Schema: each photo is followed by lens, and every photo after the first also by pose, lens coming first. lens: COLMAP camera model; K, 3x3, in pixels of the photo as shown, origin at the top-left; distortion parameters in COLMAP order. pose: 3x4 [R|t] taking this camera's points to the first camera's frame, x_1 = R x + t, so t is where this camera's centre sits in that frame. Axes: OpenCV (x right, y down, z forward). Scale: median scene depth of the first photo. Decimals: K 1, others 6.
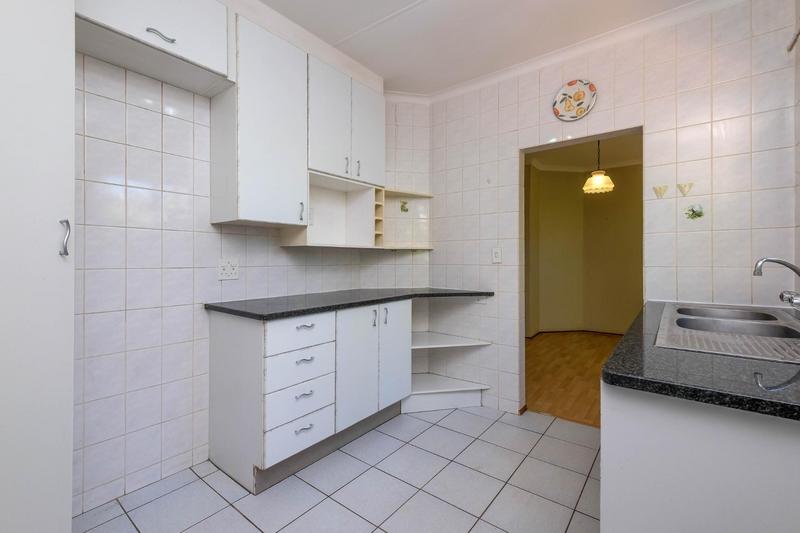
lens RADIAL K [[349.2, 0, 396.9], [0, 349.2, 261.4], [0, 0, 1]] dist [0.012180, -0.000038]
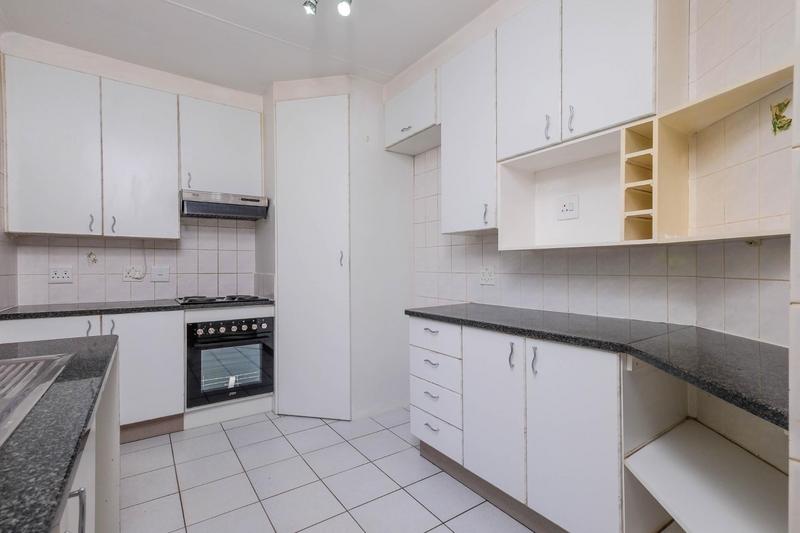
lens RADIAL K [[369.5, 0, 400.0], [0, 369.5, 266.5], [0, 0, 1]] dist [0.012272, -0.000088]
pose [[-0.288394, 0.001627, -0.957510, 0.737532], [-0.001861, 0.999996, 0.002259, -0.007405], [0.957510, 0.002433, -0.288390, 1.093792]]
